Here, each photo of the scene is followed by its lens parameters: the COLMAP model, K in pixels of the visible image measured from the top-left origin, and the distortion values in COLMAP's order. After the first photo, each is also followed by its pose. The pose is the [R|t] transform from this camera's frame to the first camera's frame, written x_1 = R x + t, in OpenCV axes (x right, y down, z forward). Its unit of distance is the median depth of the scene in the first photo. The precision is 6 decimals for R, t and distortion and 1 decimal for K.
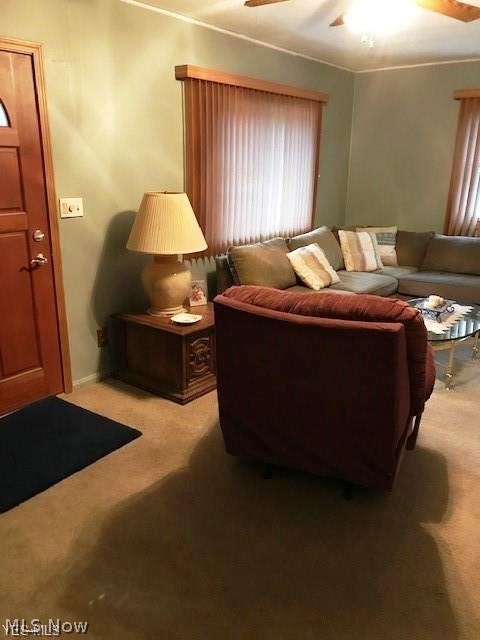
lens RADIAL K [[526.7, 0, 242.7], [0, 526.7, 314.6], [0, 0, 1]] dist [0.041504, -0.046555]
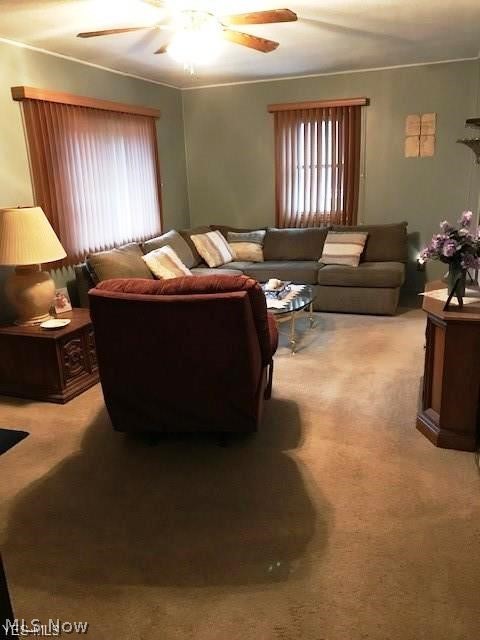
lens RADIAL K [[526.7, 0, 246.8], [0, 526.7, 311.5], [0, 0, 1]] dist [0.041504, -0.046555]
pose [[0.953300, -0.127199, 0.273933, -0.029883], [0.133760, 0.990999, -0.005326, 0.041158], [-0.270790, 0.041718, 0.961734, -0.128207]]
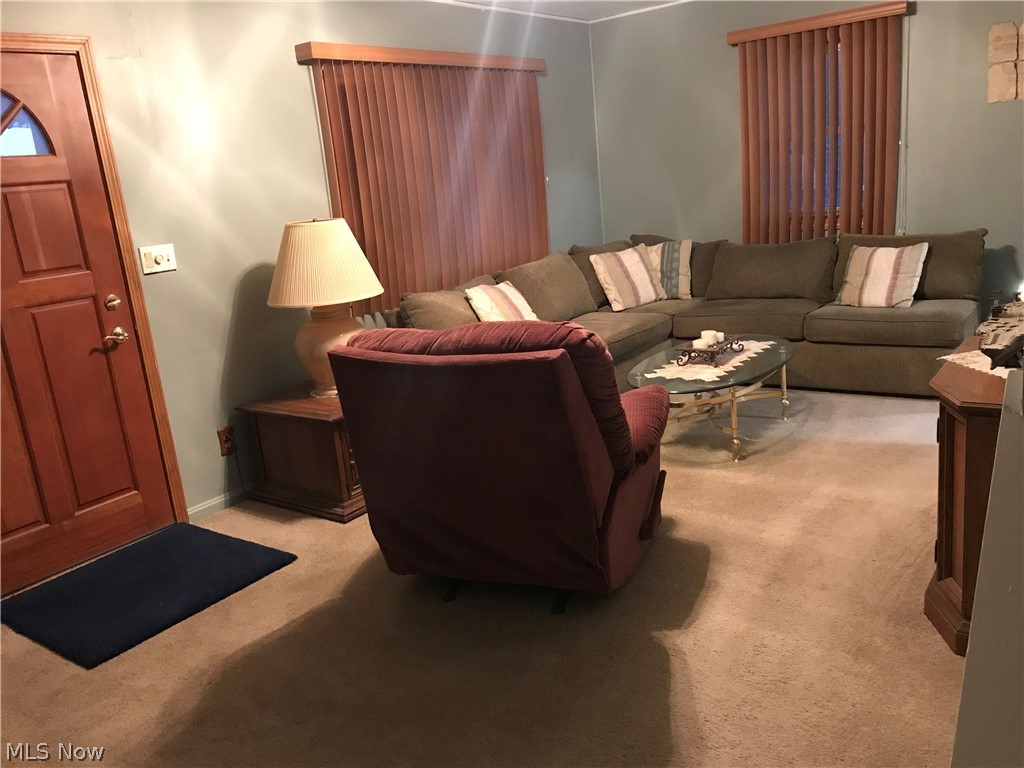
lens RADIAL K [[842.7, 0, 504.8], [0, 842.7, 377.9], [0, 0, 1]] dist [0.041504, -0.046555]
pose [[0.993810, -0.109932, -0.015996, 0.130340], [0.109013, 0.992780, -0.050035, 0.060362], [0.021381, 0.047982, 0.998619, -0.104818]]
